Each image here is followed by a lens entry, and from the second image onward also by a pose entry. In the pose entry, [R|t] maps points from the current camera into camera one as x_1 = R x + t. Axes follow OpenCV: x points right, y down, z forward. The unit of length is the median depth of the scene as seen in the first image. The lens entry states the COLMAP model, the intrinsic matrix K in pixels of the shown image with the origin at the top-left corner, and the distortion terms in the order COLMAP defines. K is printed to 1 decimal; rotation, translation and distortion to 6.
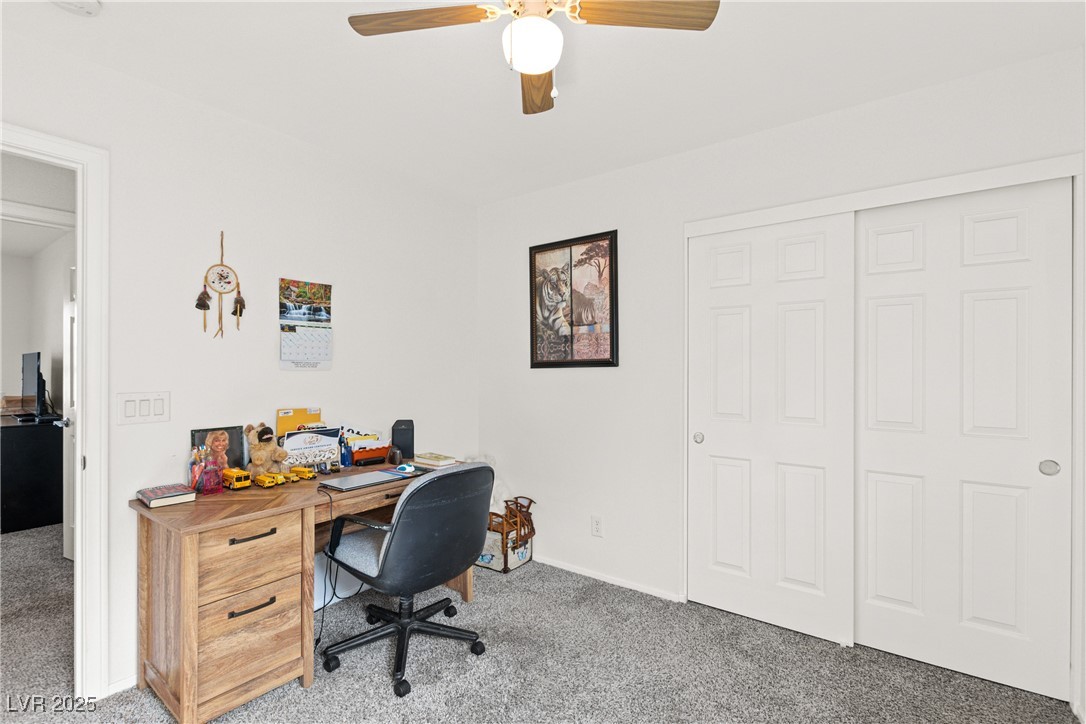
lens RADIAL K [[497.2, 0, 545.7], [0, 497.2, 365.2], [0, 0, 1]] dist [-0.000864, 0.000252]
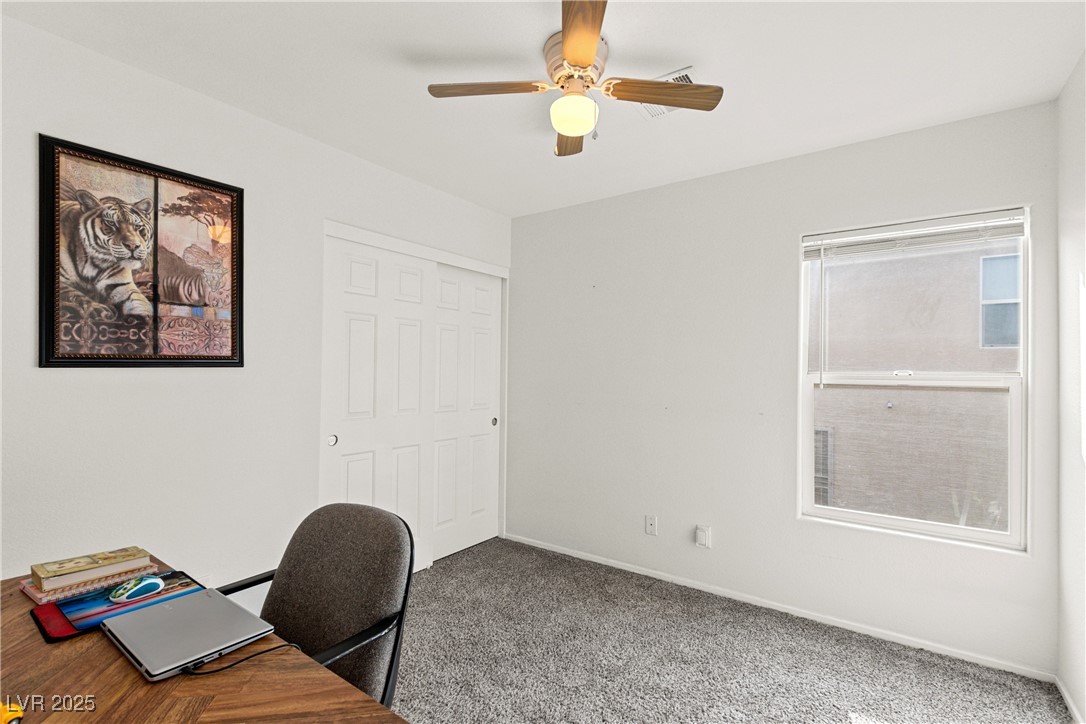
lens RADIAL K [[497.2, 0, 546.0], [0, 497.2, 369.5], [0, 0, 1]] dist [-0.000864, 0.000252]
pose [[-0.019123, 0.005371, 0.999803, -0.591200], [-0.010768, 0.999926, -0.005578, 0.005707], [-0.999759, -0.010872, -0.019064, 0.506568]]
